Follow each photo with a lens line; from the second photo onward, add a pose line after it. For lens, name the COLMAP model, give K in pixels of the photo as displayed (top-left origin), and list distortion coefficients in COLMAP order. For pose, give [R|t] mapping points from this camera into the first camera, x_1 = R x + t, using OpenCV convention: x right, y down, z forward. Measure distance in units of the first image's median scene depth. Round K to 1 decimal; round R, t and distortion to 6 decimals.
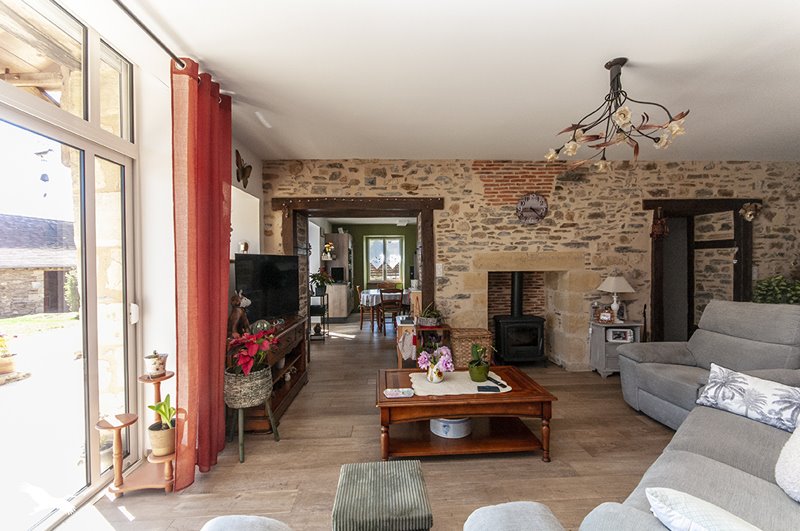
lens RADIAL K [[360.4, 0, 399.8], [0, 360.4, 266.1], [0, 0, 1]] dist [0.002414, -0.001103]
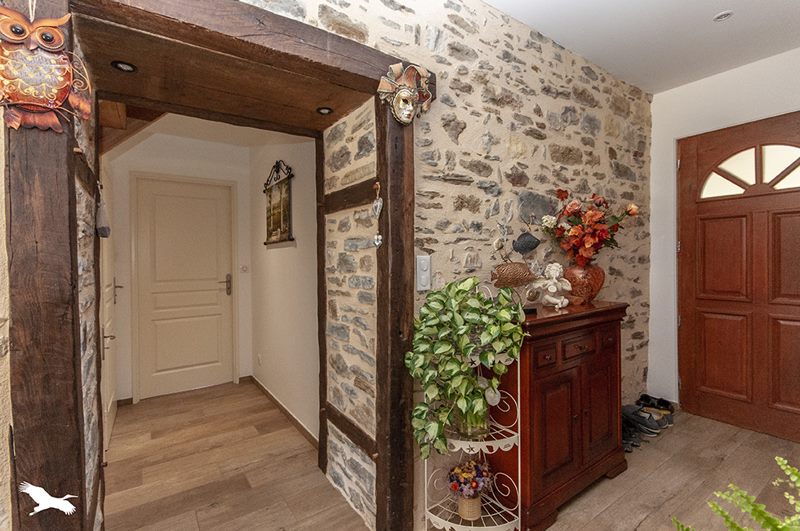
lens RADIAL K [[360.4, 0, 401.2], [0, 360.4, 266.4], [0, 0, 1]] dist [0.002414, -0.001103]
pose [[0.855526, -0.006595, 0.517719, 0.768996], [0.008789, 0.999960, -0.001787, 0.013515], [-0.517686, 0.006079, 0.855549, 0.691992]]
